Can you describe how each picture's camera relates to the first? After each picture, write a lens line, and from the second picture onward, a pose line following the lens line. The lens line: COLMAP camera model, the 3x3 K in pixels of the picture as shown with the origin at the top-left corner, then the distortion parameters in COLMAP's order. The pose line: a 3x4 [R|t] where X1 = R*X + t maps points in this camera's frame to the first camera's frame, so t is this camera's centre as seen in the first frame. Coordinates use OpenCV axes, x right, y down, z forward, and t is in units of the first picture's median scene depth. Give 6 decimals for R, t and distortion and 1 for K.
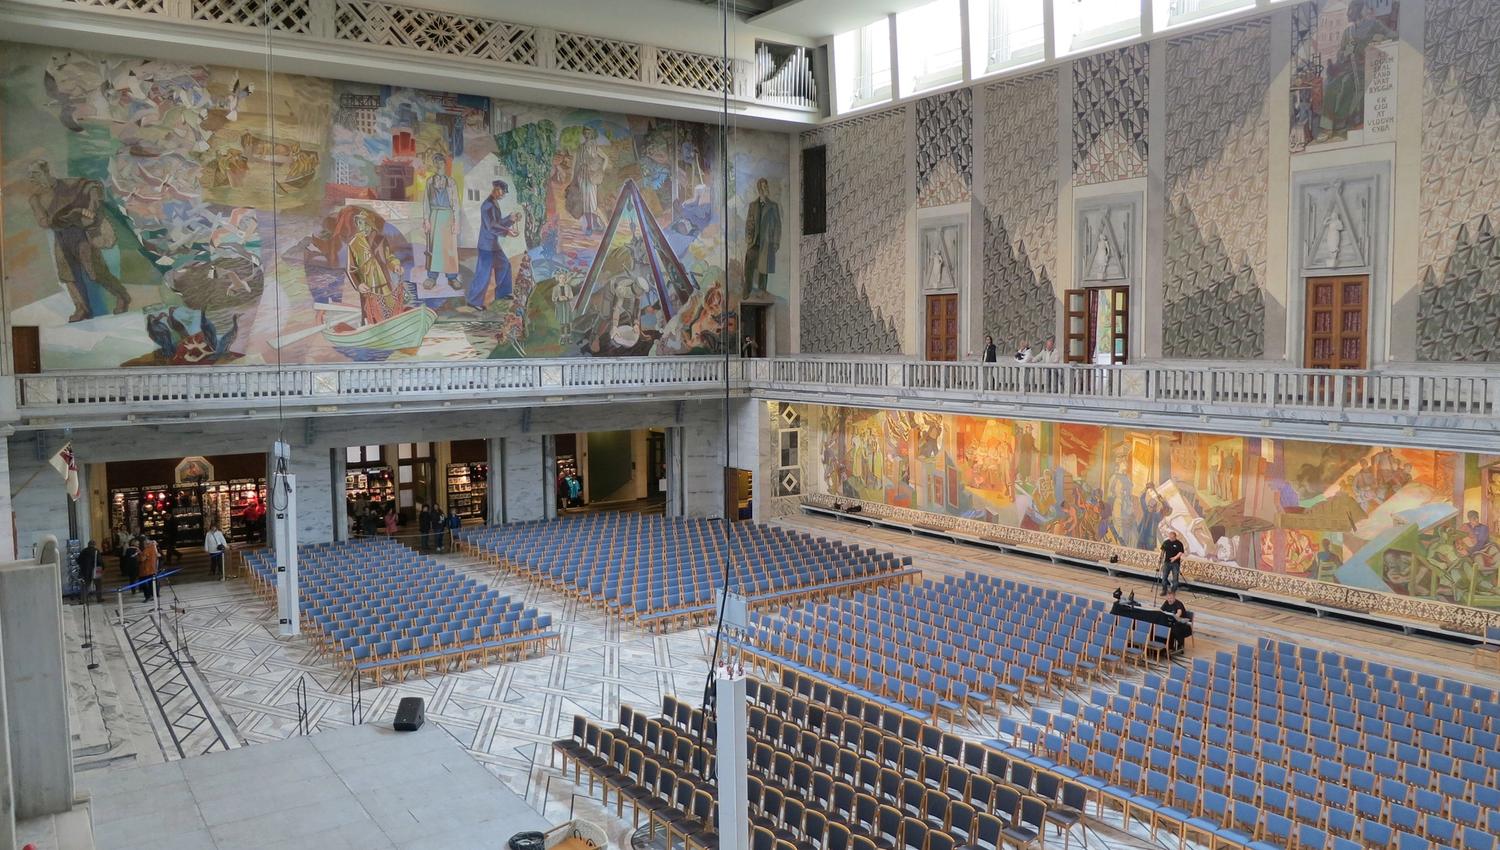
lens RADIAL K [[1069.7, 0, 750.0], [0, 1069.7, 425.0], [0, 0, 1]] dist [-0.065388, 0.006457]
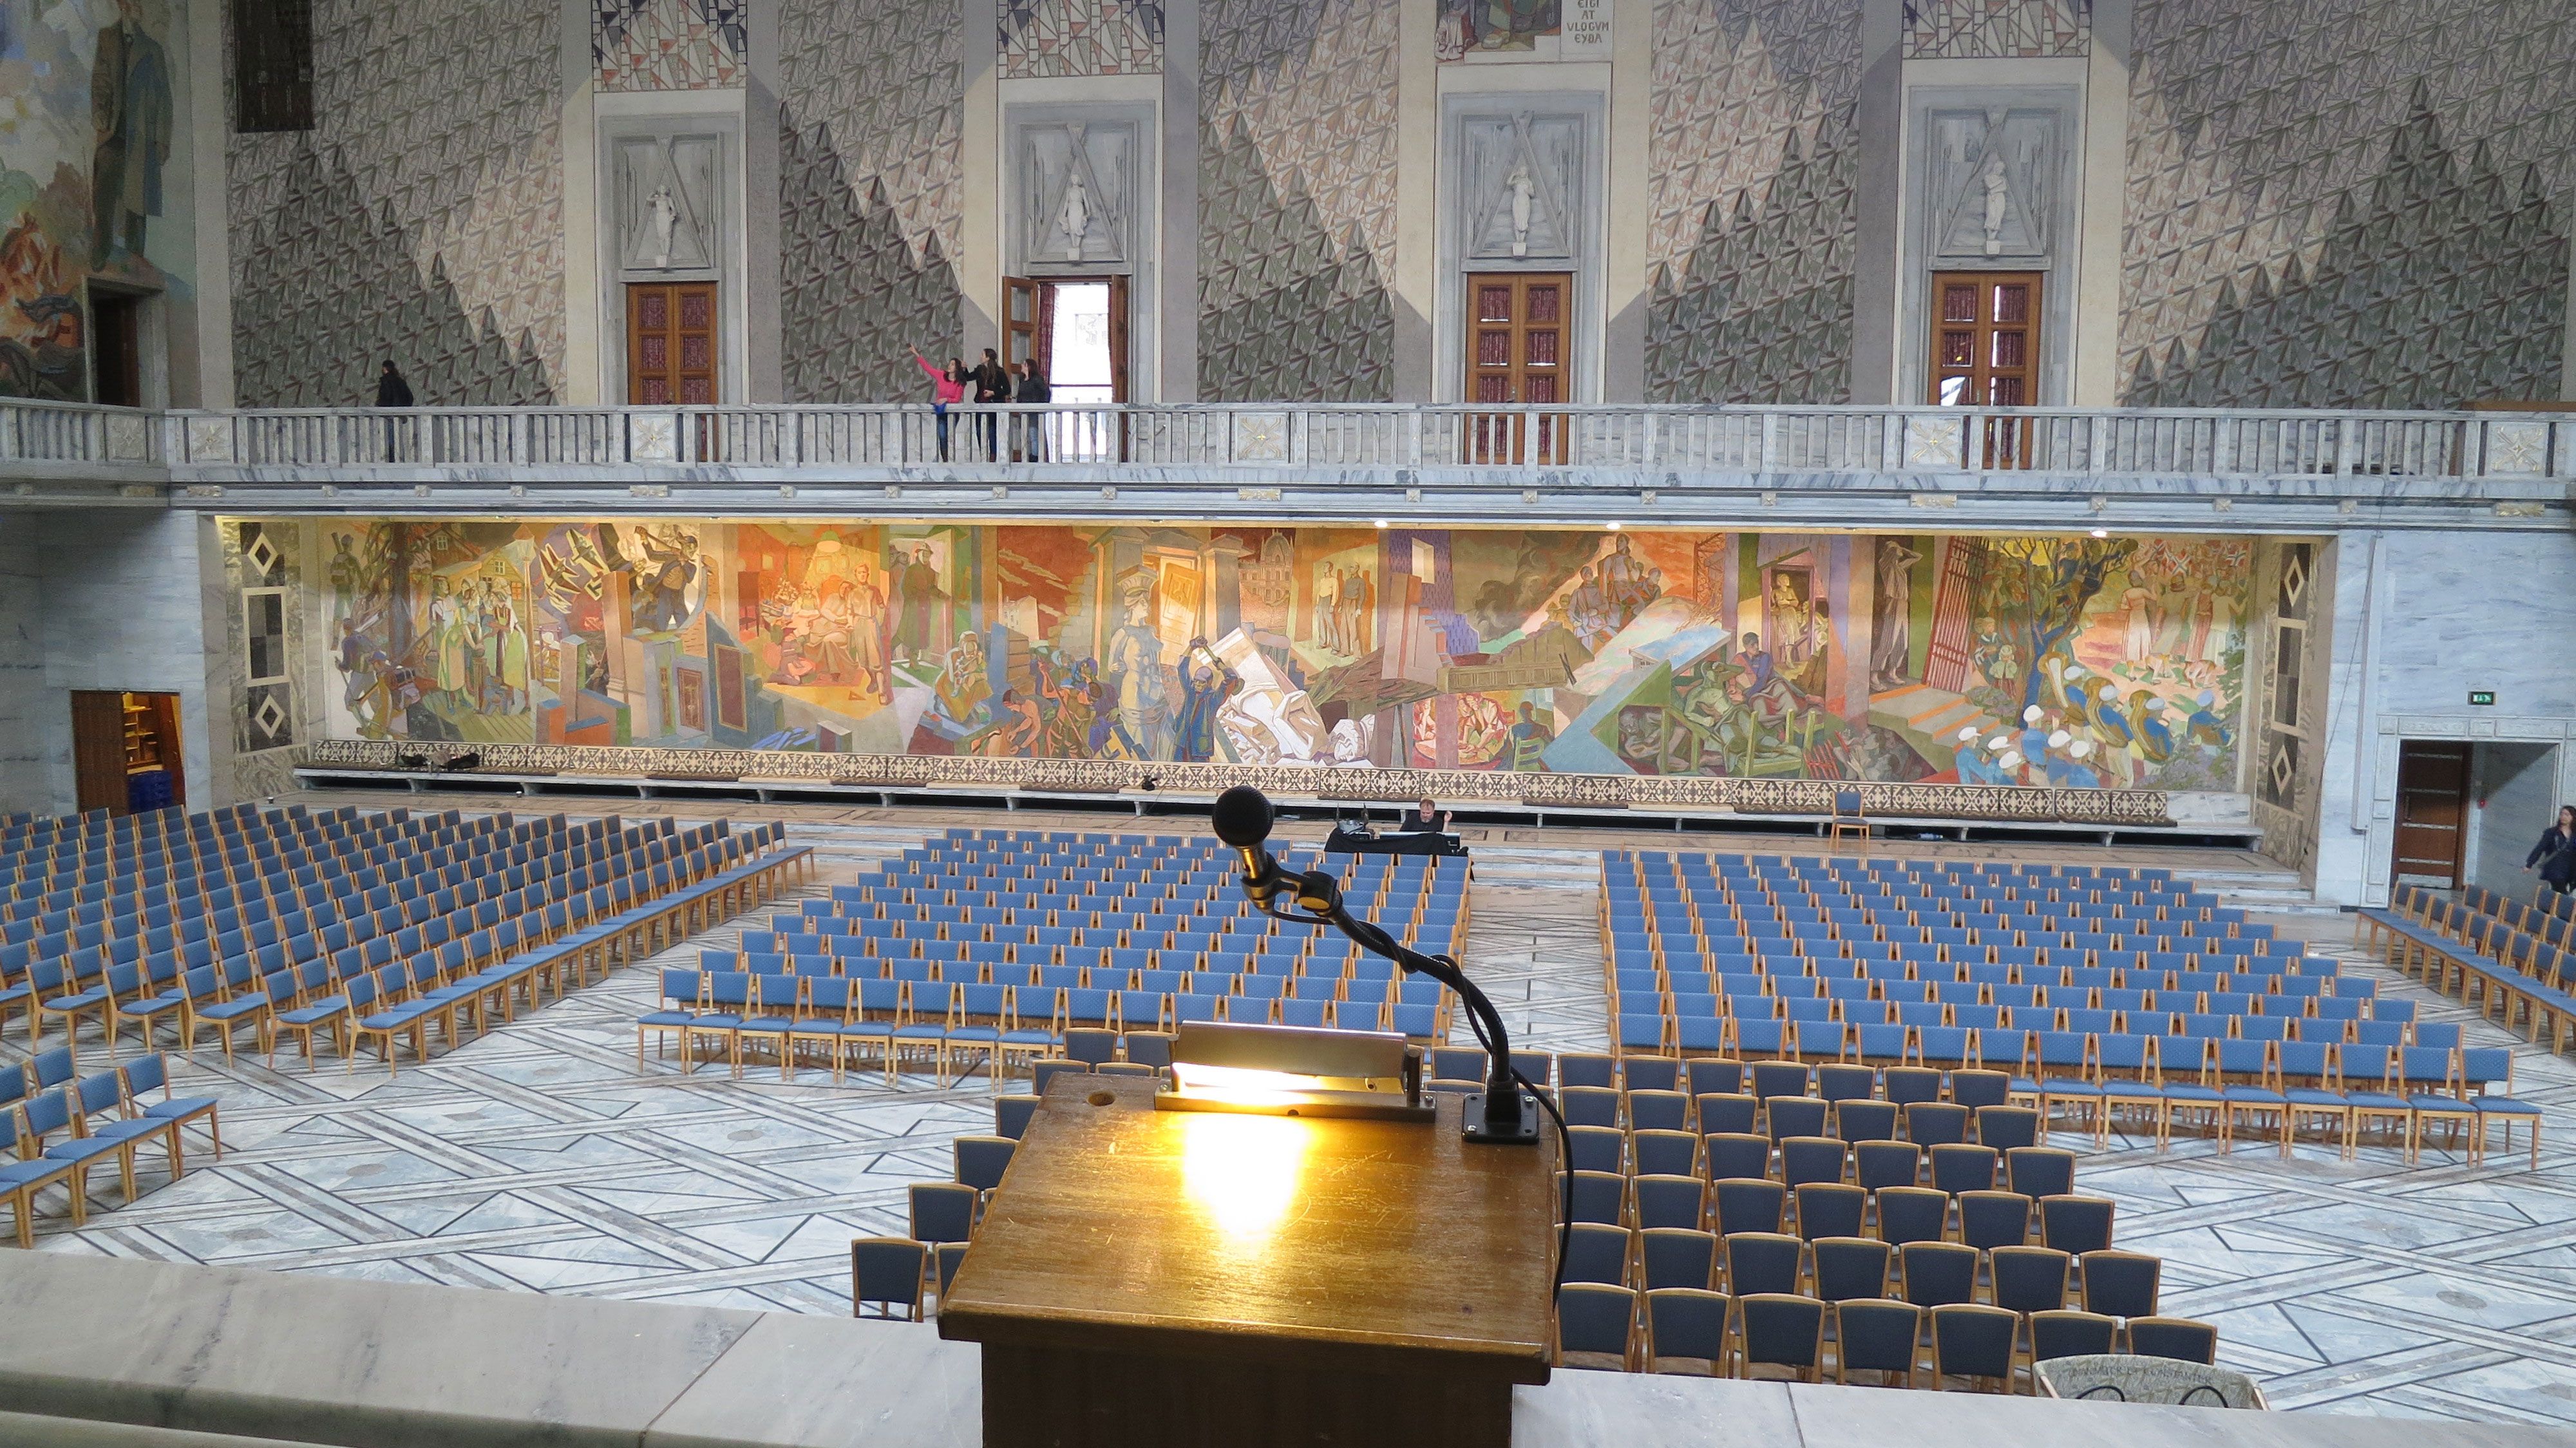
lens RADIAL K [[1847.0, 0, 1288.0], [0, 1847.0, 724.0], [0, 0, 1]] dist [-0.059382, 0.011951]
pose [[0.685908, -0.063205, 0.724939, -0.285148], [0.042809, 0.998000, 0.046508, 0.056756], [-0.726428, -0.000866, 0.687242, 0.311771]]
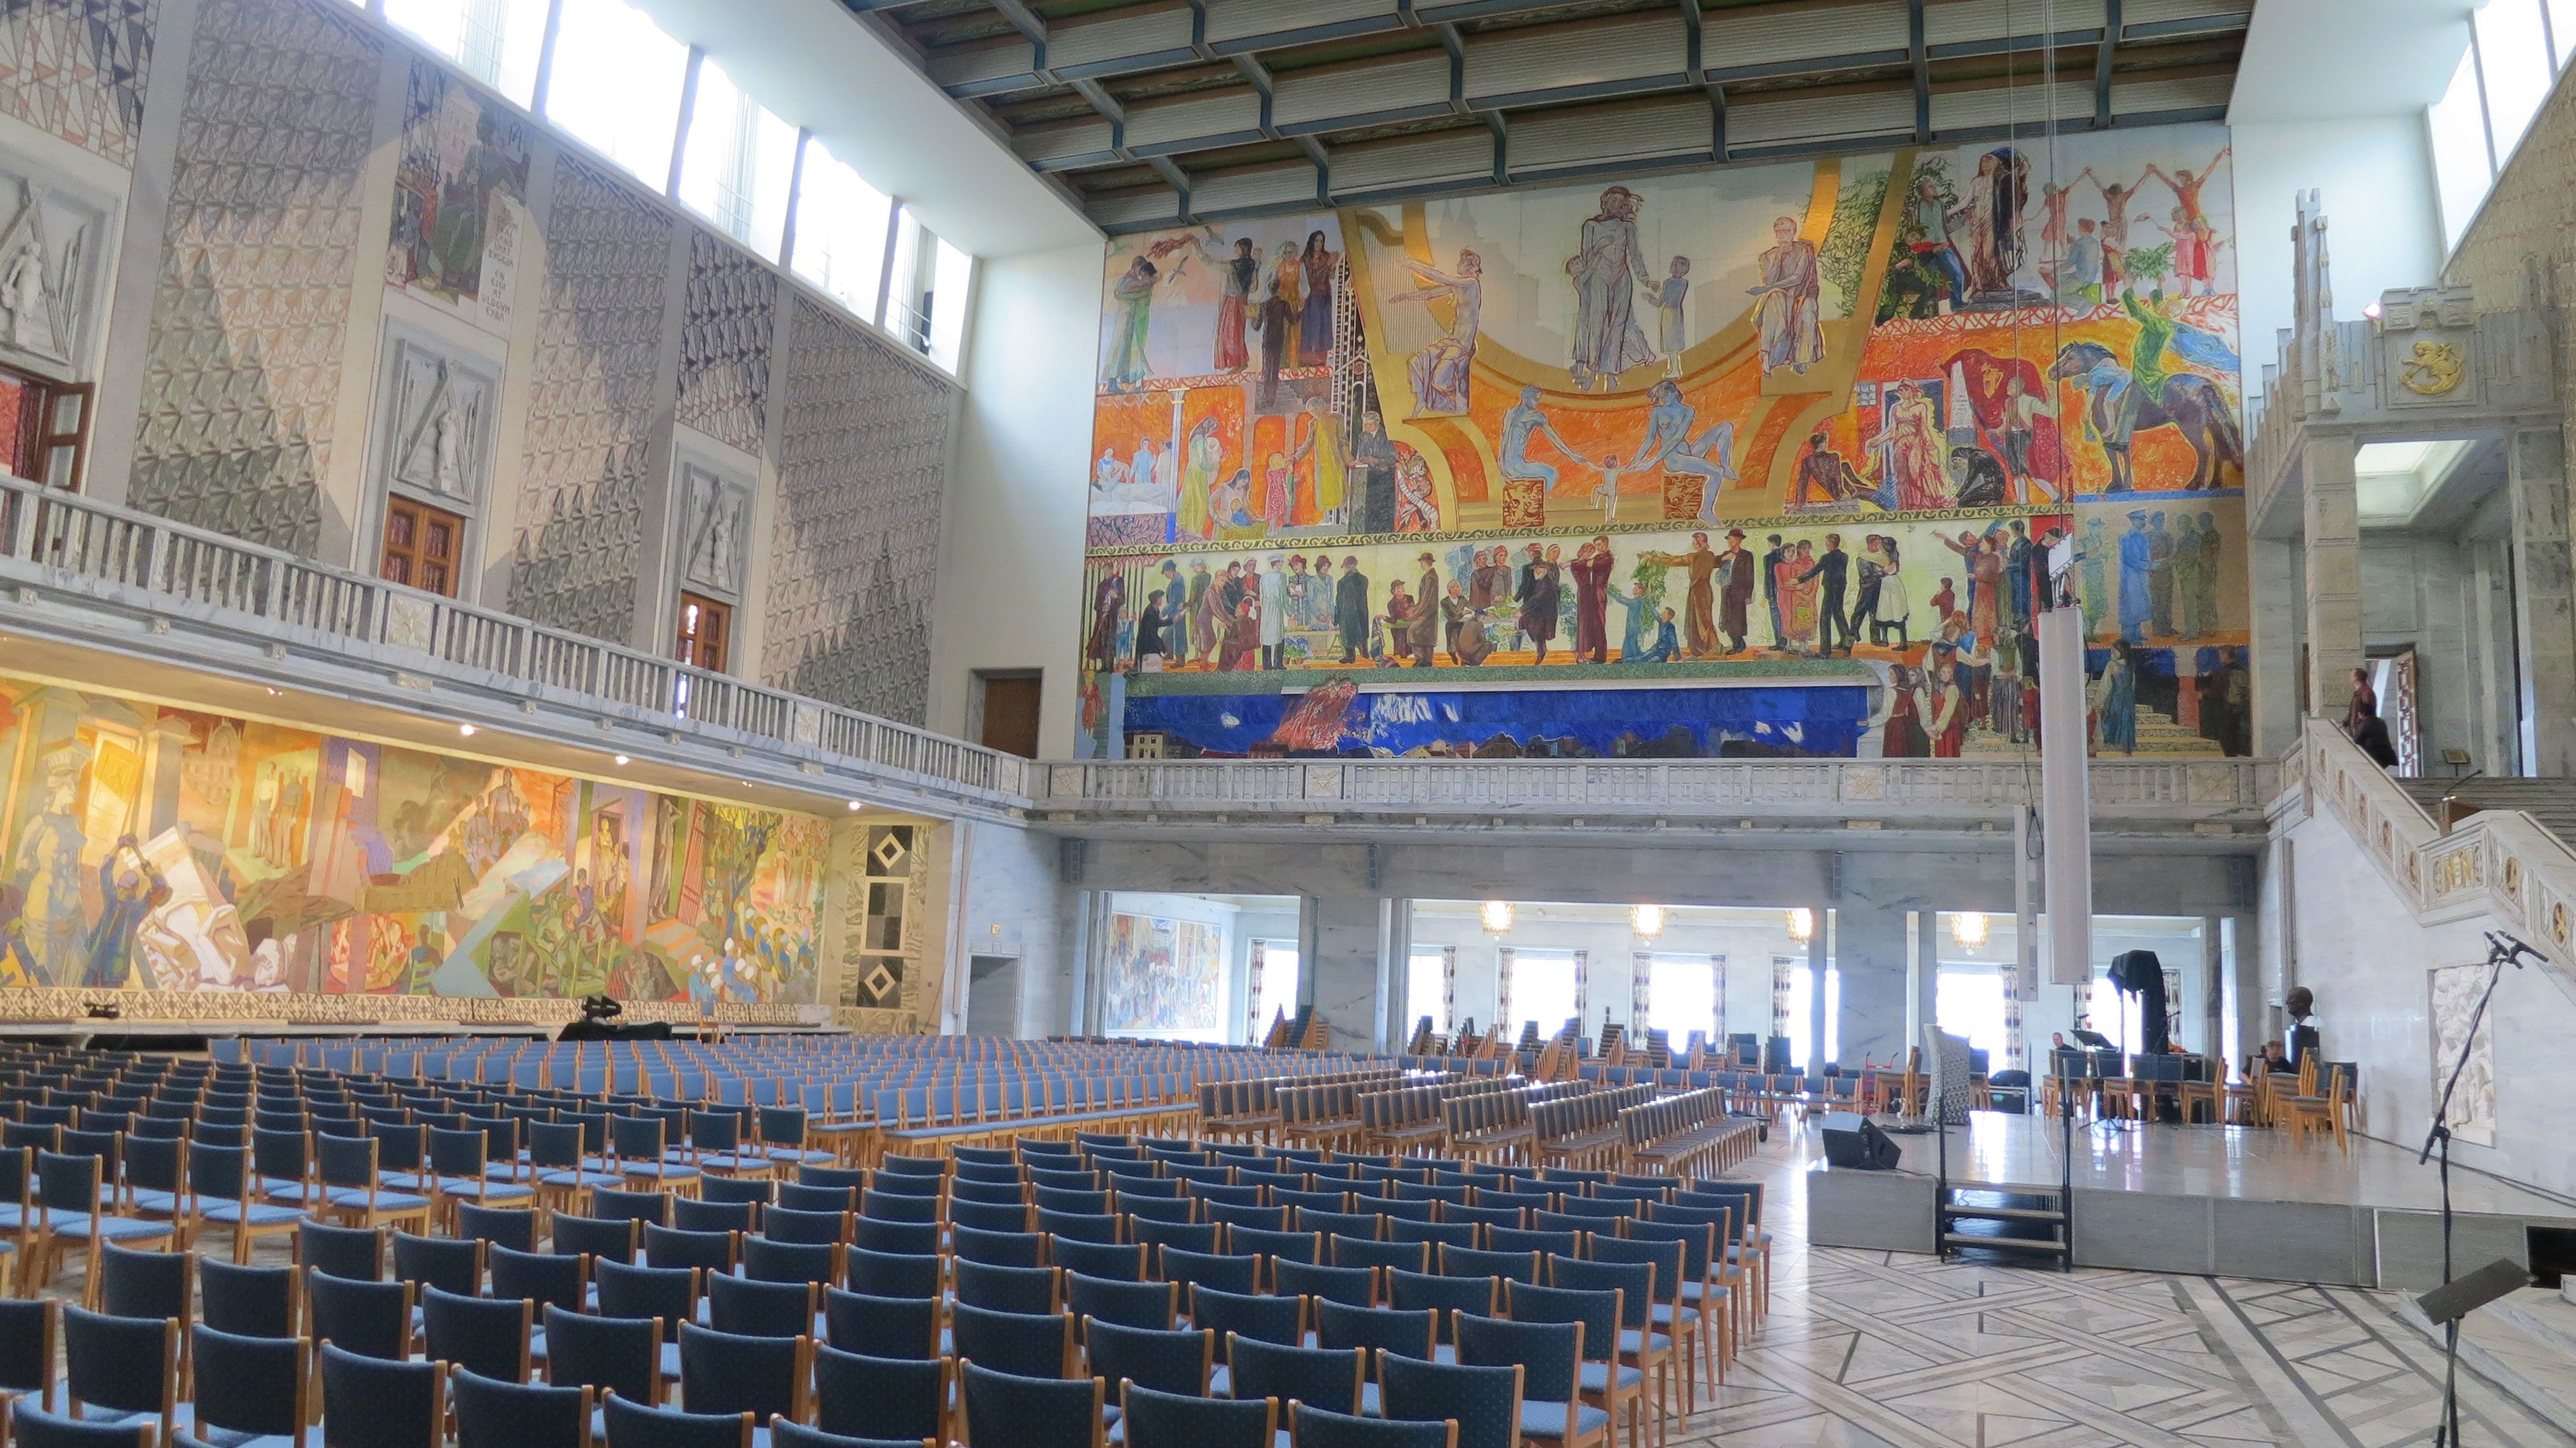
lens RADIAL K [[1847.0, 0, 1288.0], [0, 1847.0, 724.0], [0, 0, 1]] dist [-0.059382, 0.011951]
pose [[-0.565962, 0.100874, 0.818237, -0.533596], [0.026832, 0.994214, -0.104009, 0.100859], [-0.823994, -0.036910, -0.565395, 1.031600]]
